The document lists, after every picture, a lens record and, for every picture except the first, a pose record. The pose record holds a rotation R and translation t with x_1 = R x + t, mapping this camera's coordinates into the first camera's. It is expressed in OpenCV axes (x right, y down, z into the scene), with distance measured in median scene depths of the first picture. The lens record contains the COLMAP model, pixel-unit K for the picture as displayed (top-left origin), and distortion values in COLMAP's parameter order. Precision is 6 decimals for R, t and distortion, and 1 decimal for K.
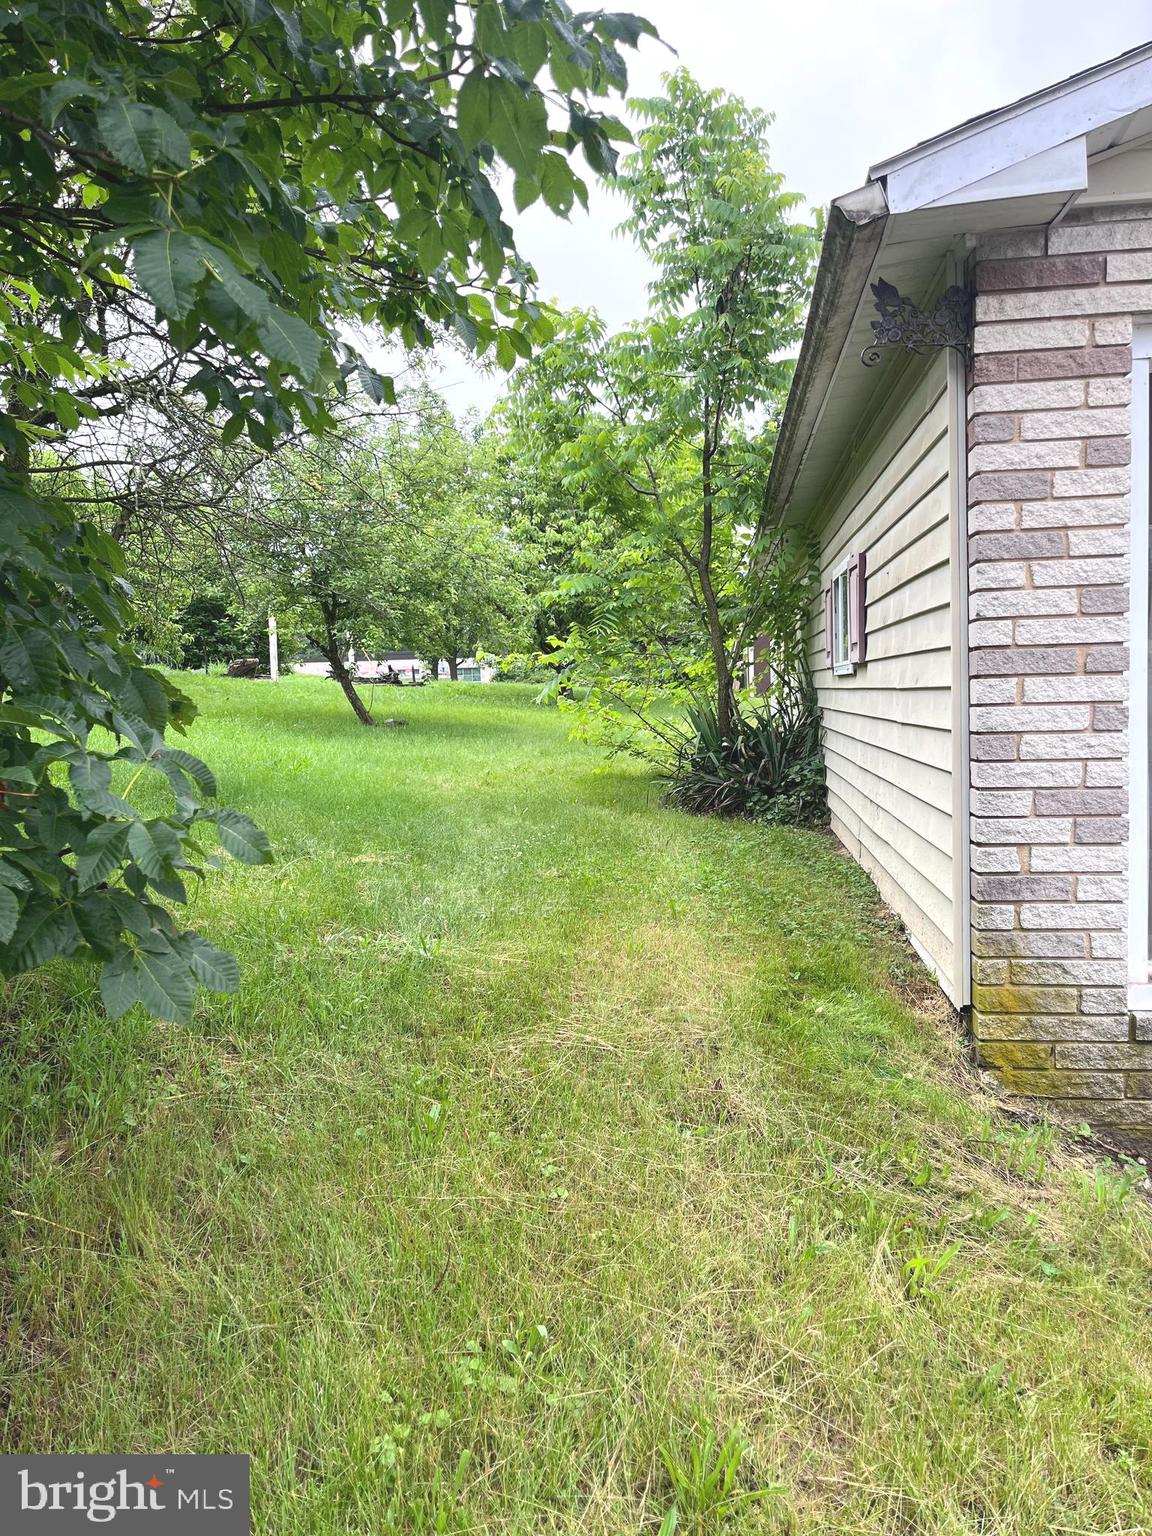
lens RADIAL K [[1171.6, 0, 568.8], [0, 1171.6, 770.2], [0, 0, 1]] dist [0.029390, -0.027336]
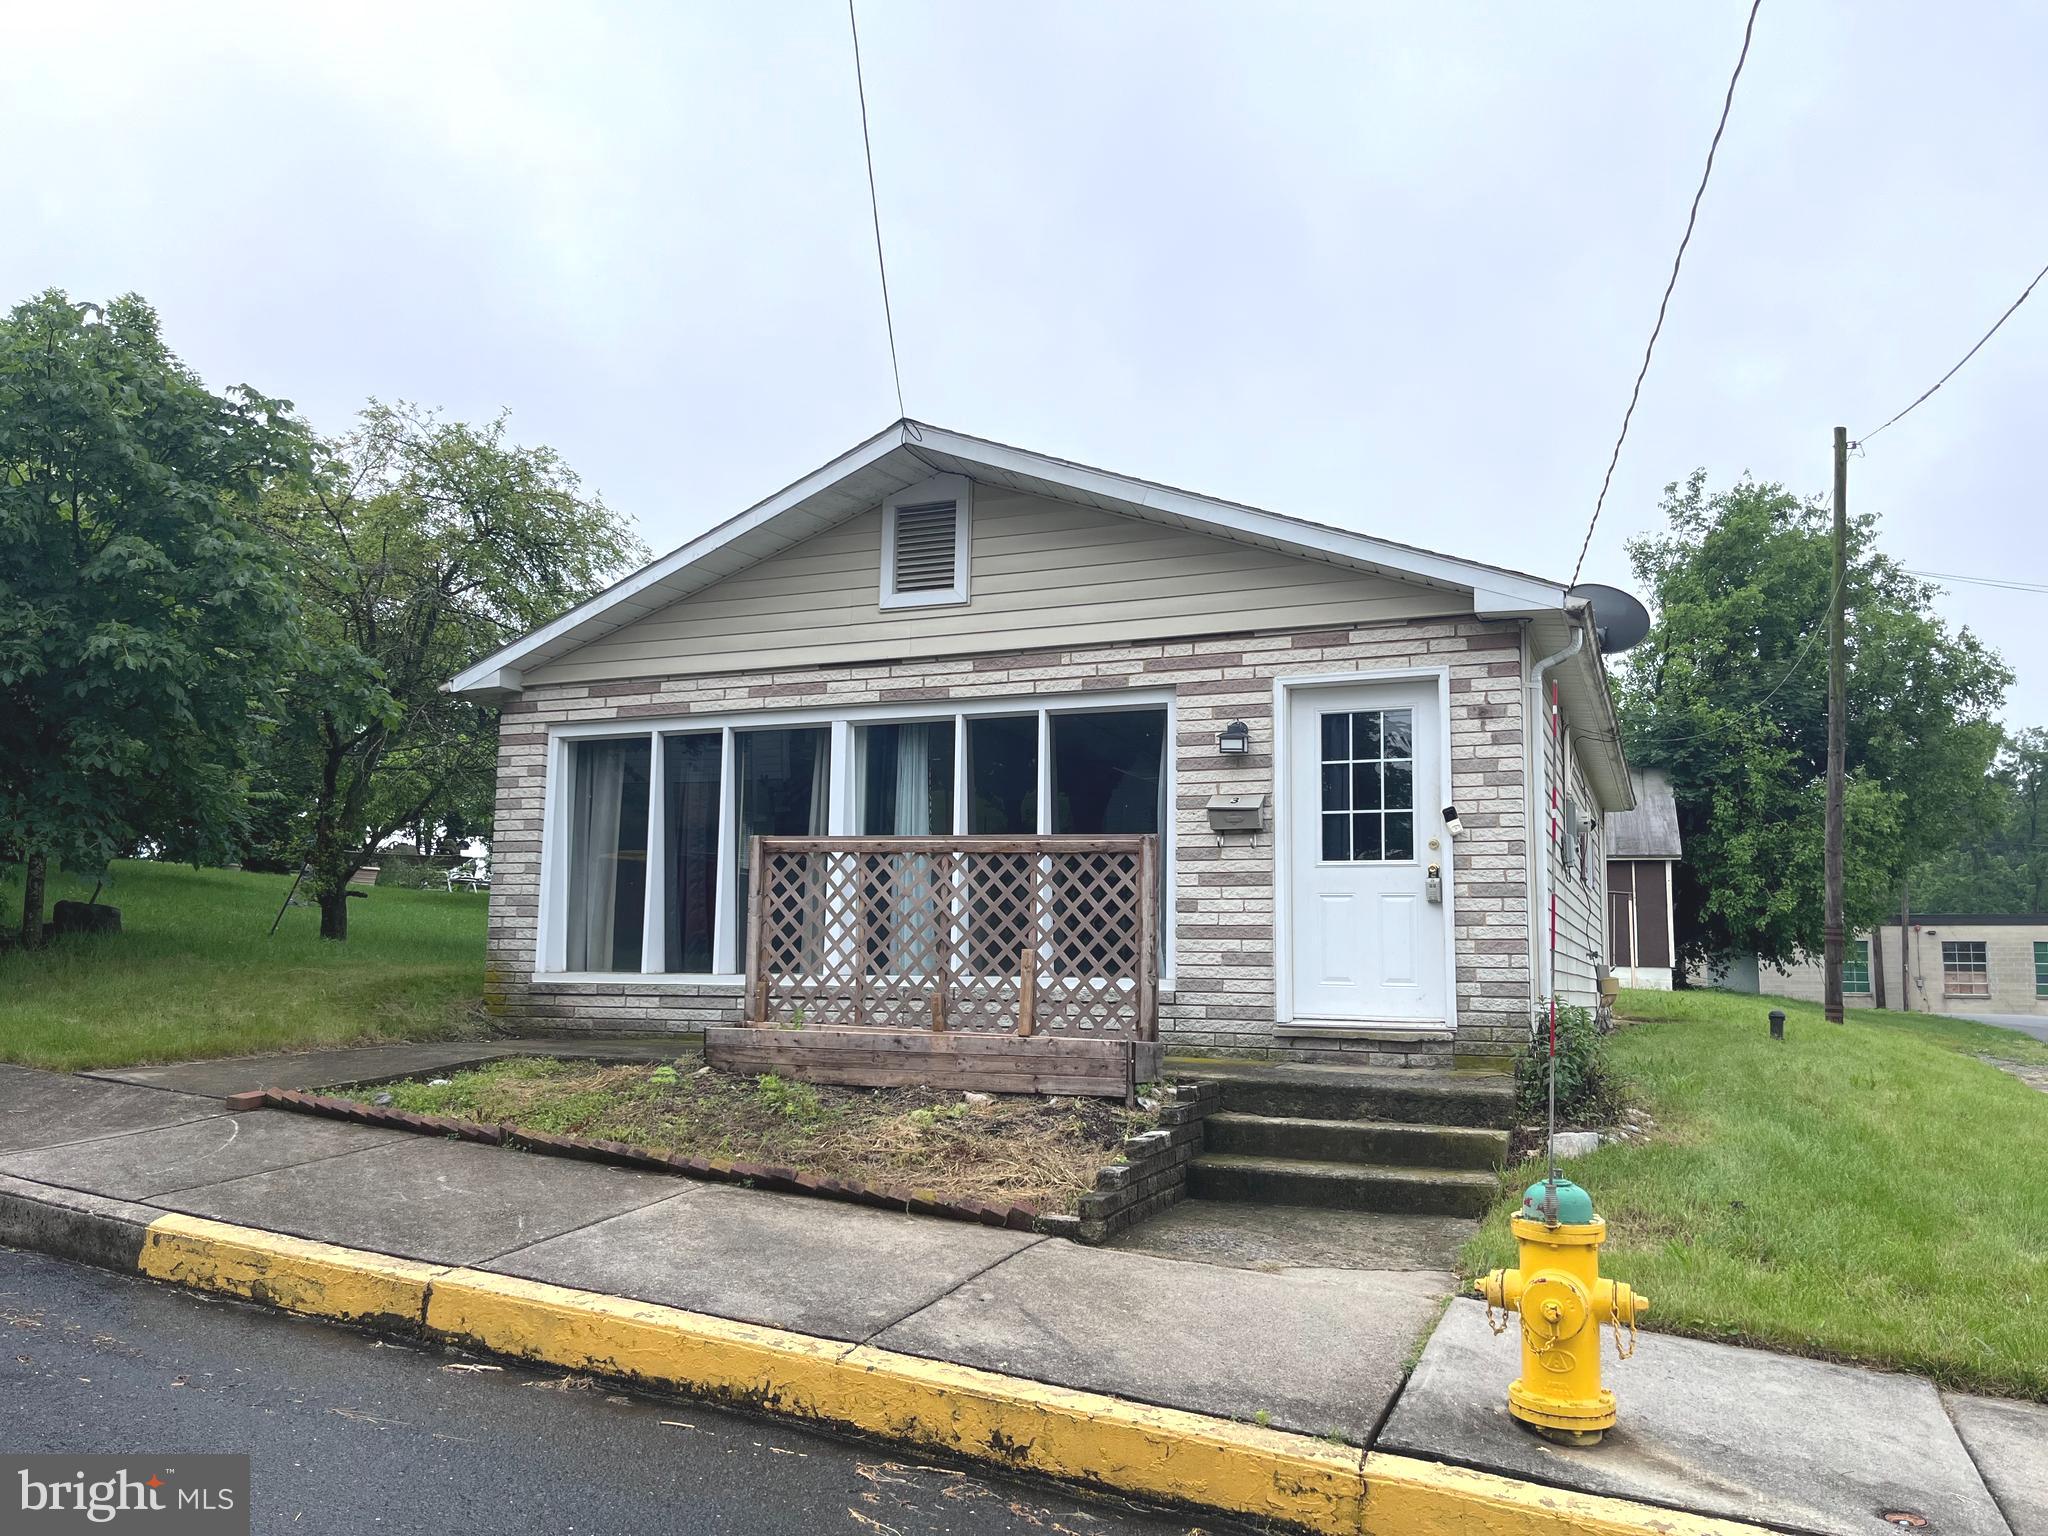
lens RADIAL K [[1562.1, 0, 1027.2], [0, 1562.1, 768.9], [0, 0, 1]] dist [0.029390, -0.027336]
pose [[0.964076, 0.009454, -0.265458, 2.375042], [-0.063149, 0.978872, -0.194478, 0.337449], [0.258011, 0.204255, 0.944304, -2.005013]]
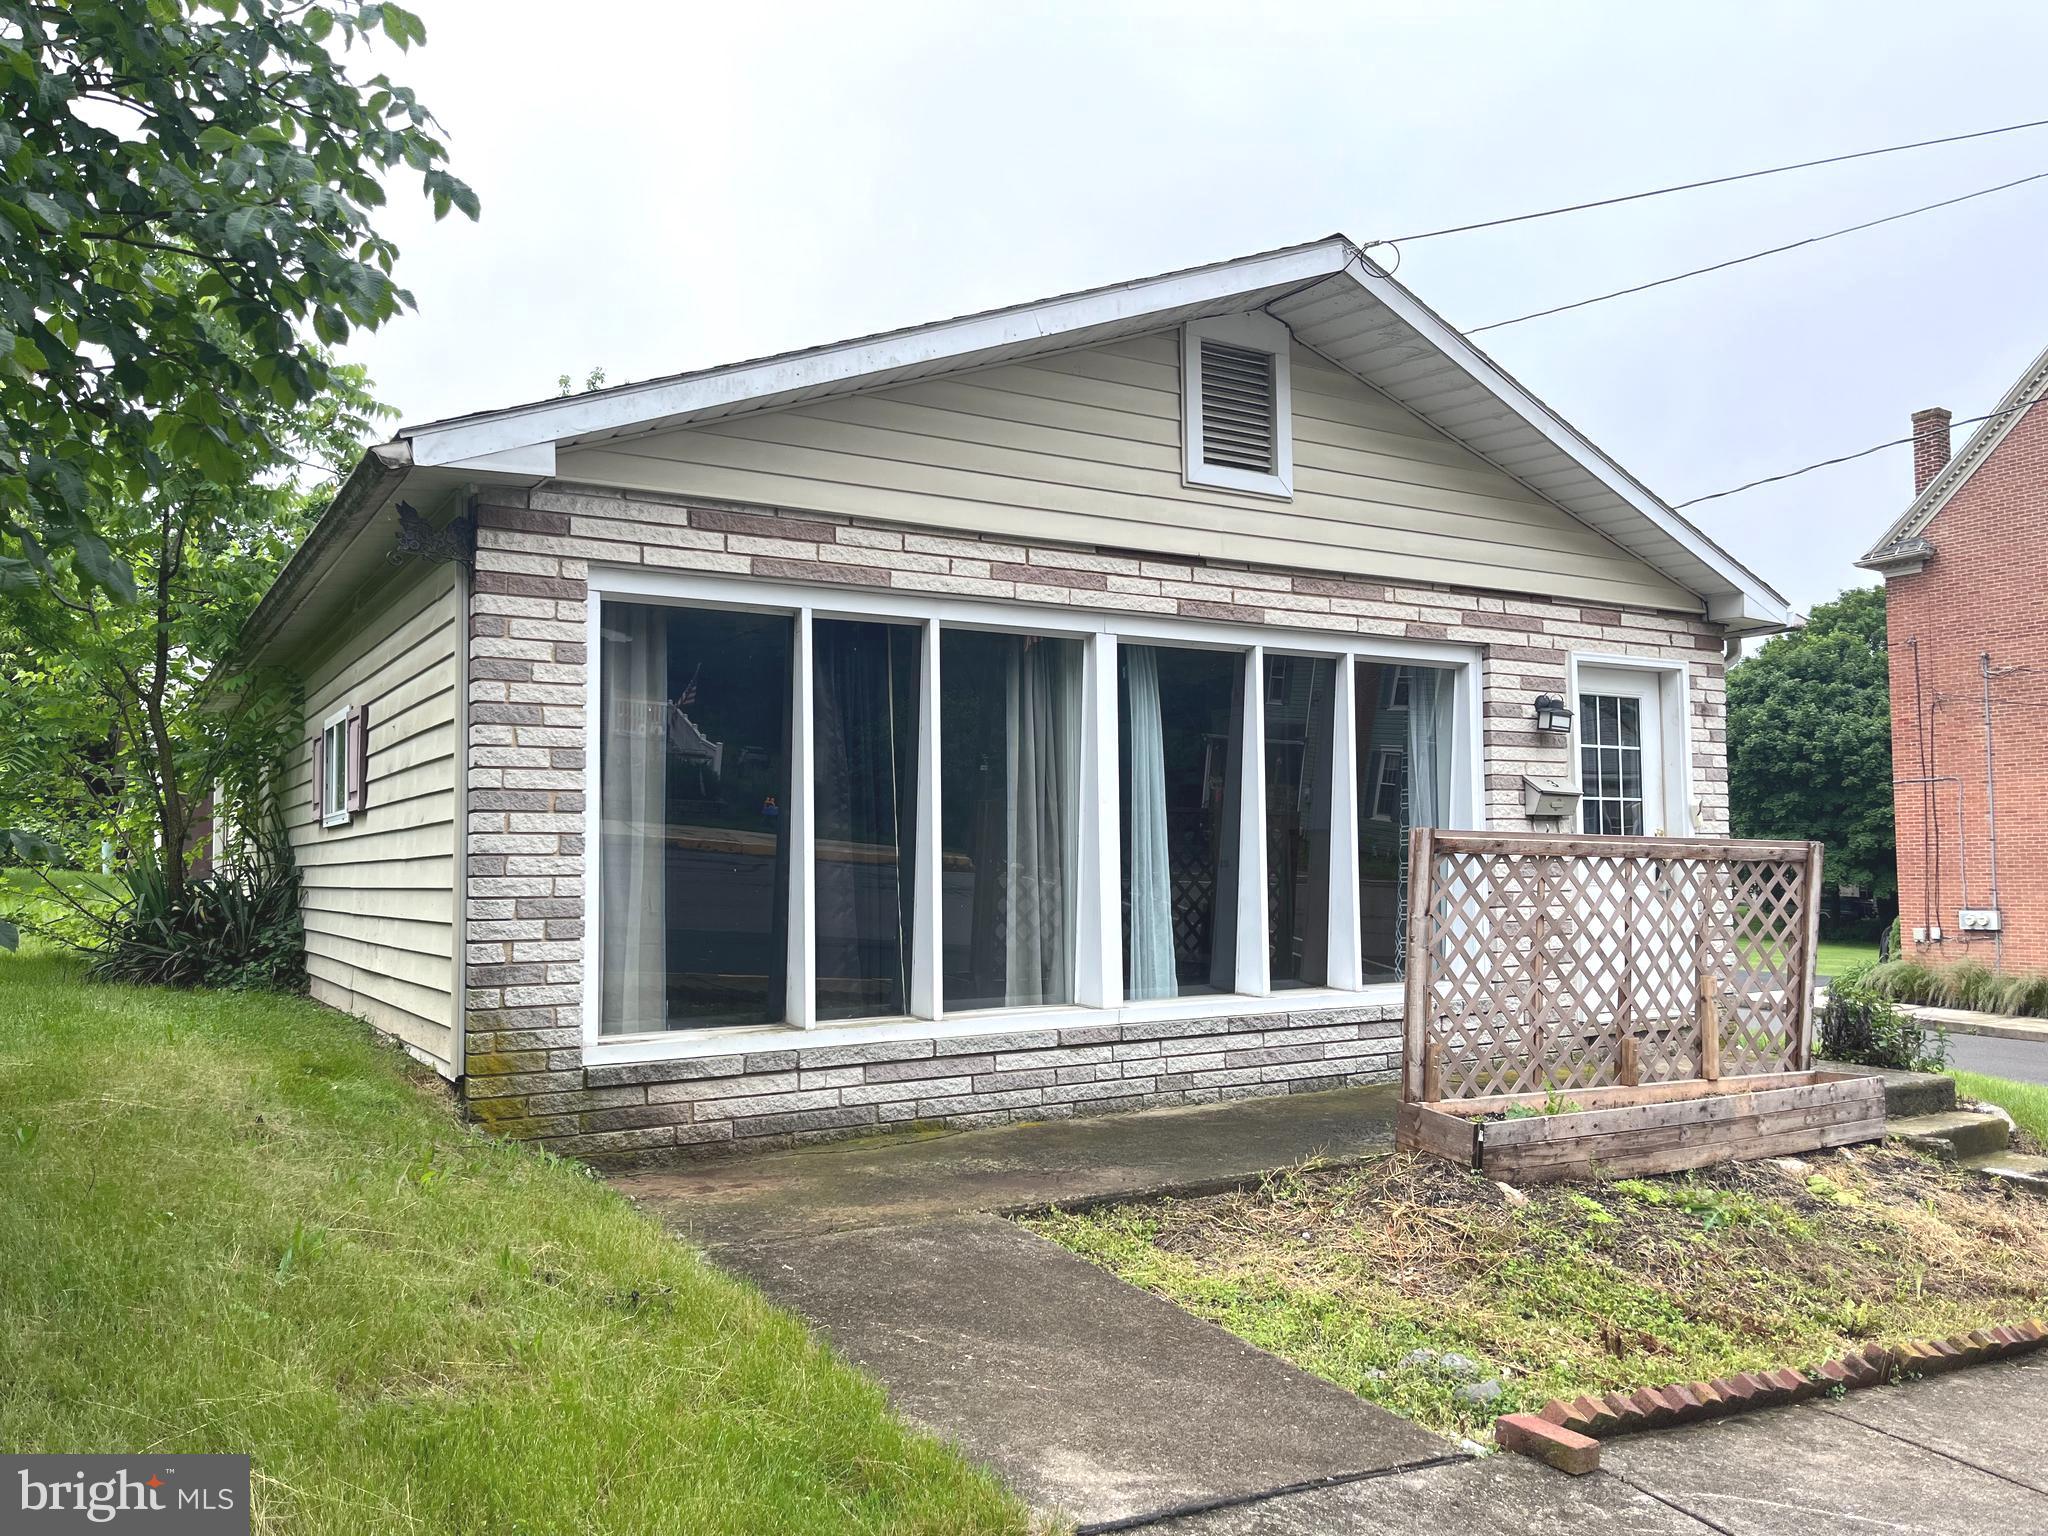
lens RADIAL K [[1562.1, 0, 1026.5], [0, 1562.1, 774.8], [0, 0, 1]] dist [0.029390, -0.027336]
pose [[0.781723, 0.059421, 0.620788, -0.245034], [0.028956, 0.990918, -0.131312, 0.122315], [-0.622953, 0.120625, 0.772903, -0.700258]]
